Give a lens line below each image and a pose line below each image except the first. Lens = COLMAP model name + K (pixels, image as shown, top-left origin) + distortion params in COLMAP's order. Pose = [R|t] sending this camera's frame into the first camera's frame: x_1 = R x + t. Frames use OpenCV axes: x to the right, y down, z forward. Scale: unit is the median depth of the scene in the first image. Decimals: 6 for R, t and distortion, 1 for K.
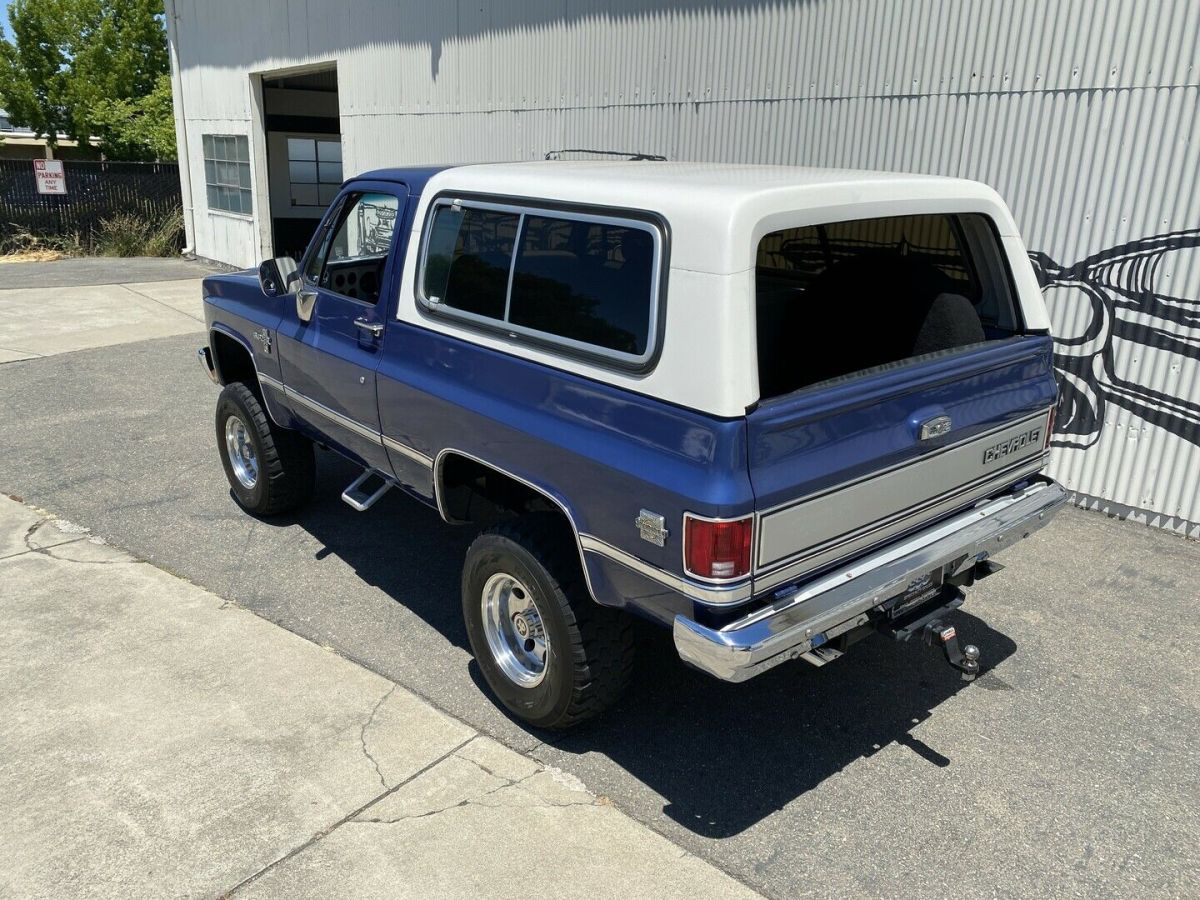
lens RADIAL K [[922.8, 0, 597.9], [0, 922.8, 442.7], [0, 0, 1]] dist [0.022064, -0.019780]
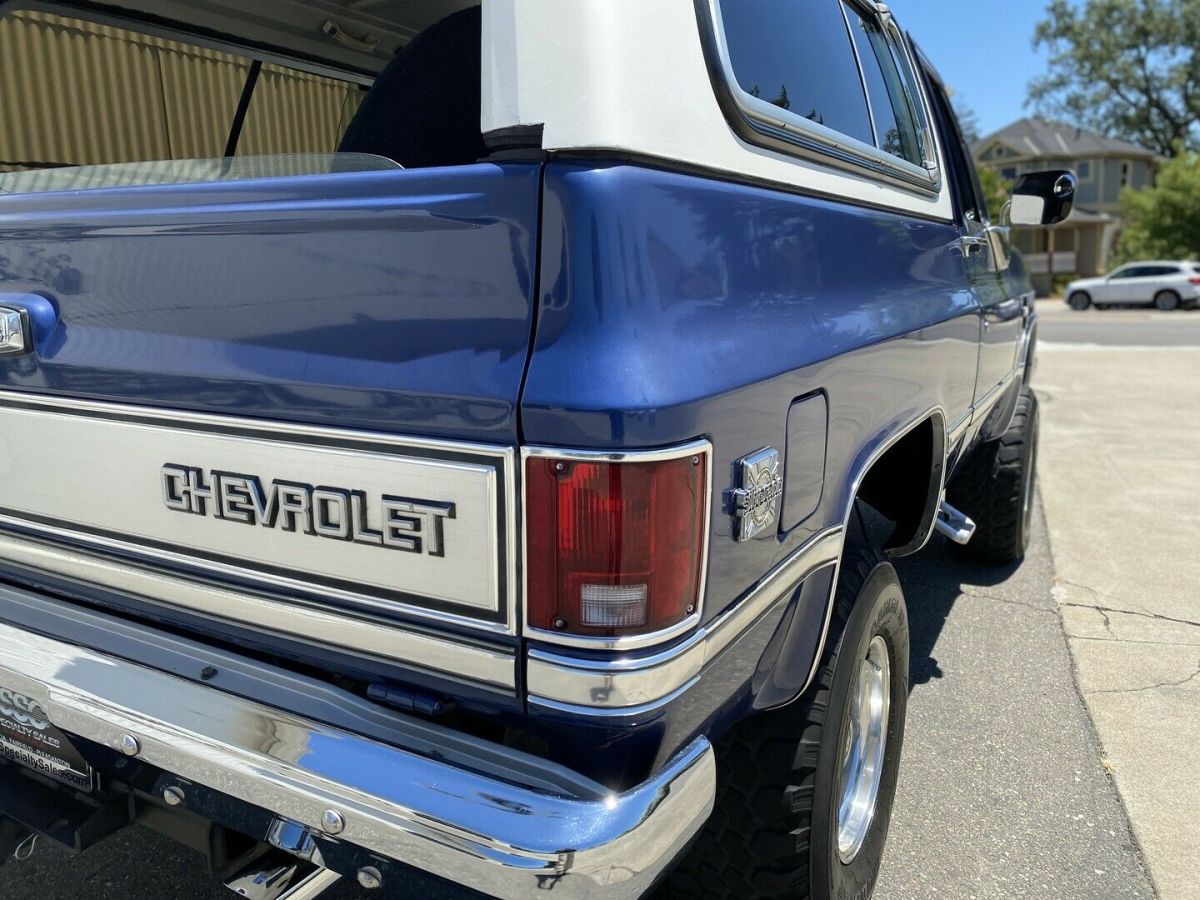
lens RADIAL K [[922.8, 0, 597.7], [0, 922.8, 445.9], [0, 0, 1]] dist [0.022064, -0.019780]
pose [[-0.309712, -0.180922, 0.933459, -0.660075], [0.306427, 0.910360, 0.278114, -0.222505], [-0.900101, 0.372172, -0.226510, 1.248361]]
